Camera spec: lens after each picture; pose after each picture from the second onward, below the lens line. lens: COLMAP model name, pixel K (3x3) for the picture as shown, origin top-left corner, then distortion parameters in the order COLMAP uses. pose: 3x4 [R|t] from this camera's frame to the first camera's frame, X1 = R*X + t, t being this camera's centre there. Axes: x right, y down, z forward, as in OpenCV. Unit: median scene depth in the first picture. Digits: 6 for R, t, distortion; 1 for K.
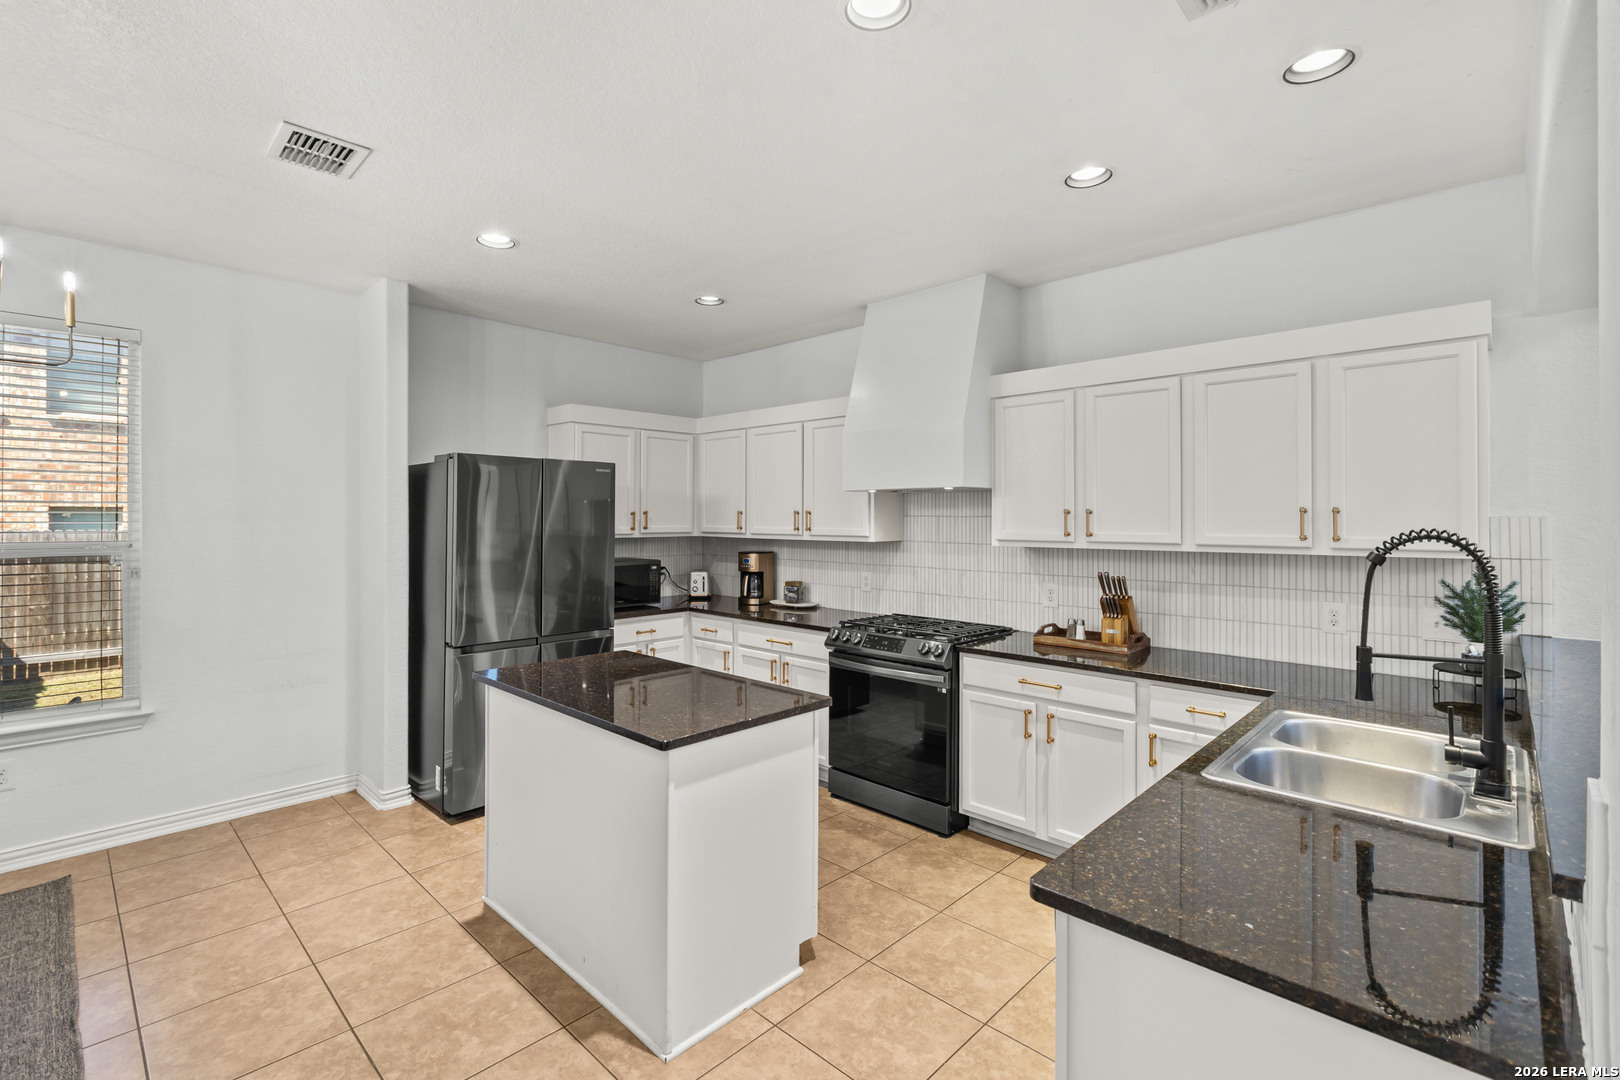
lens RADIAL K [[727.2, 0, 798.7], [0, 727.2, 523.4], [0, 0, 1]] dist [-0.000450, 0.001606]
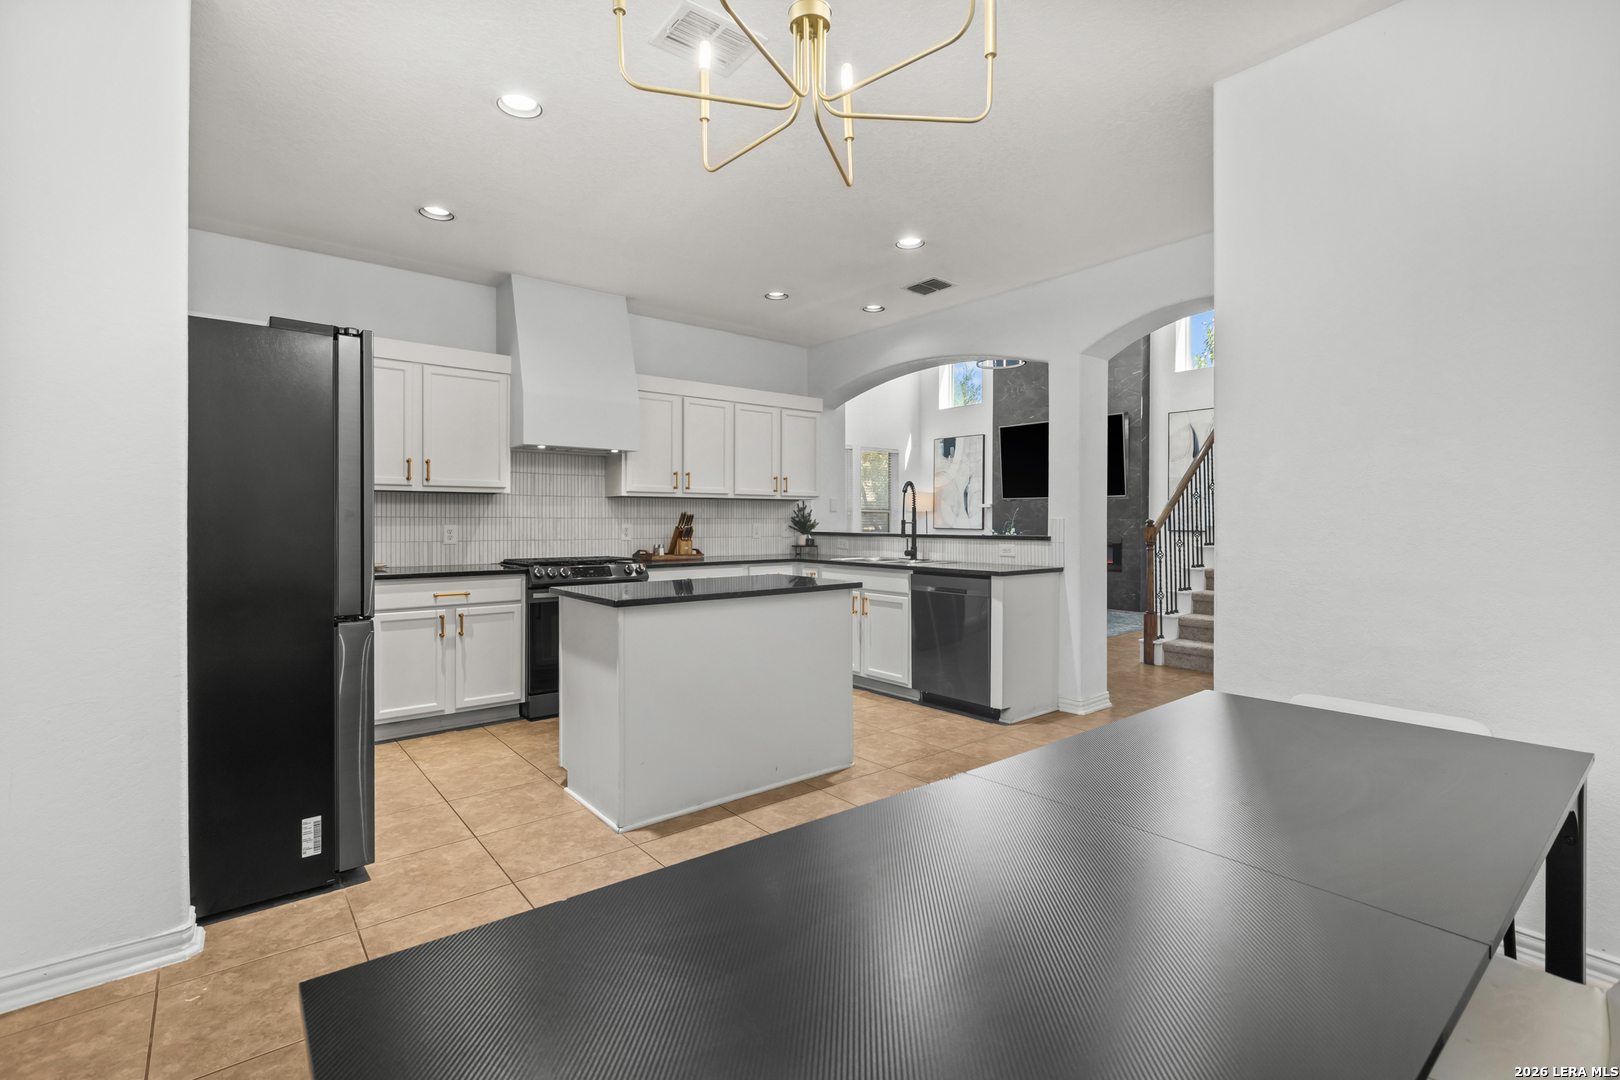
lens RADIAL K [[727.2, 0, 799.8], [0, 727.2, 528.3], [0, 0, 1]] dist [-0.000450, 0.001606]
pose [[0.123384, -0.015020, 0.992245, -1.116742], [0.003376, 0.999886, 0.014715, 0.077004], [-0.992353, 0.001534, 0.123421, 0.522235]]
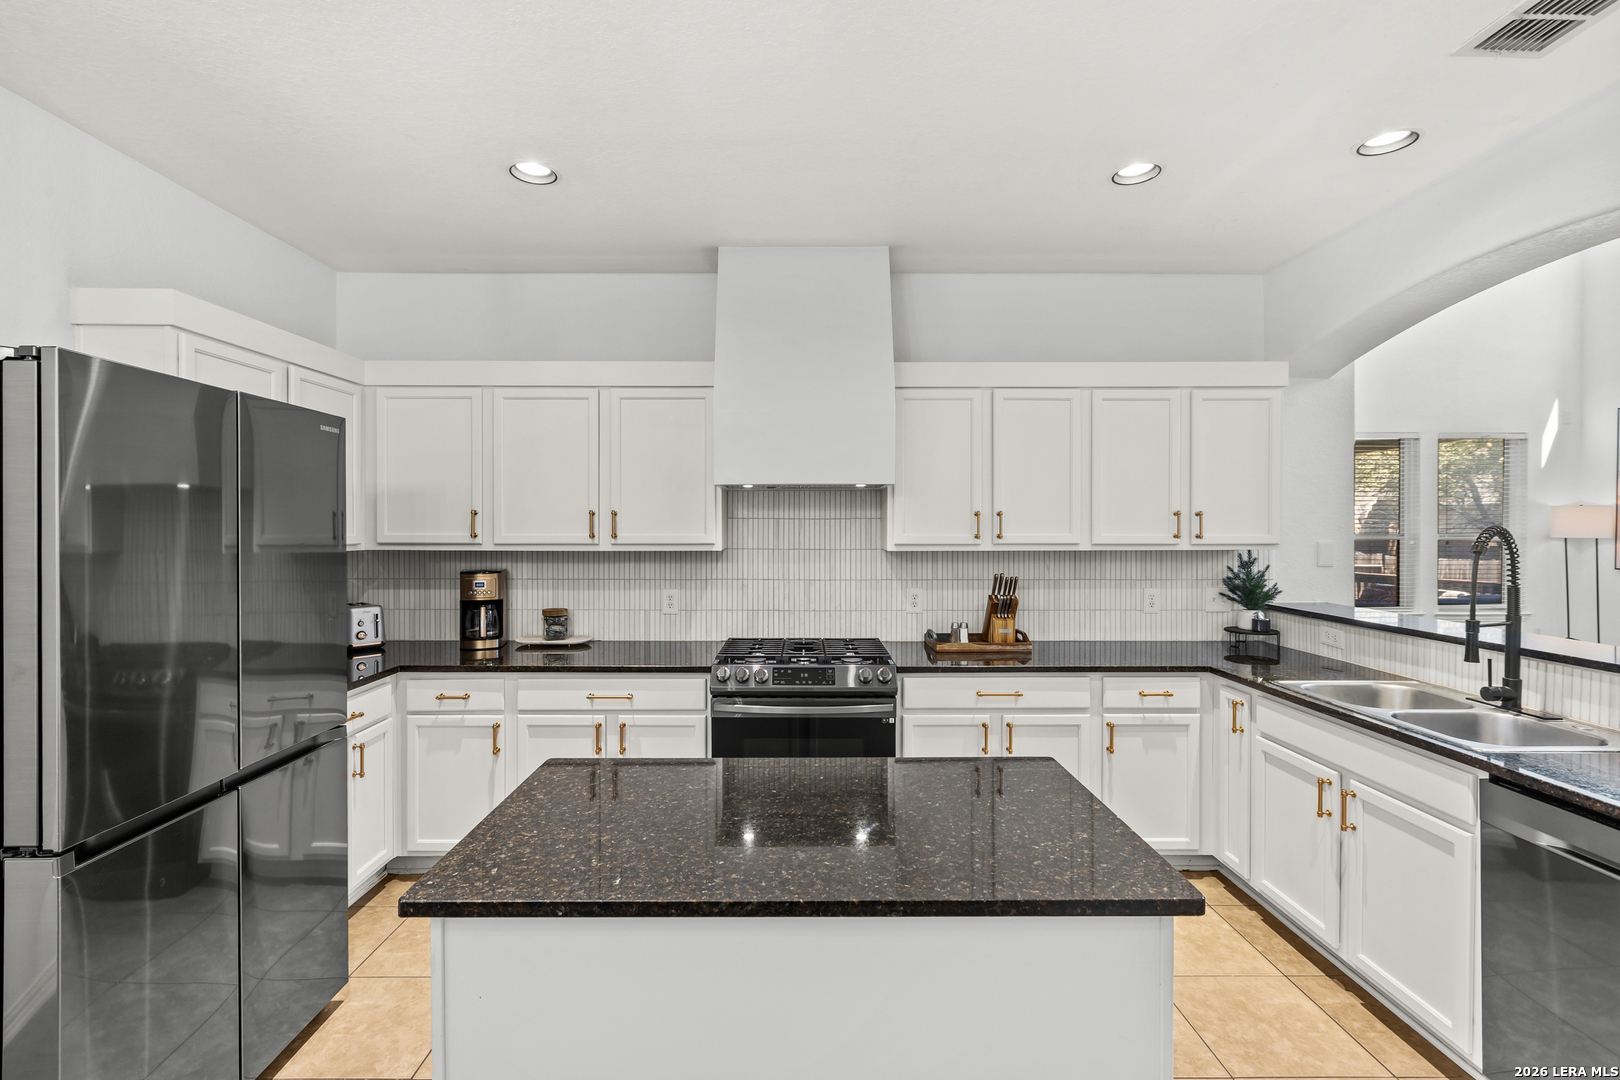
lens RADIAL K [[727.2, 0, 797.4], [0, 727.2, 531.8], [0, 0, 1]] dist [-0.000450, 0.001606]
pose [[0.713800, -0.011719, 0.700252, -0.471422], [0.005537, 0.999923, 0.011090, -0.003834], [-0.700328, -0.004039, 0.713810, 0.455677]]
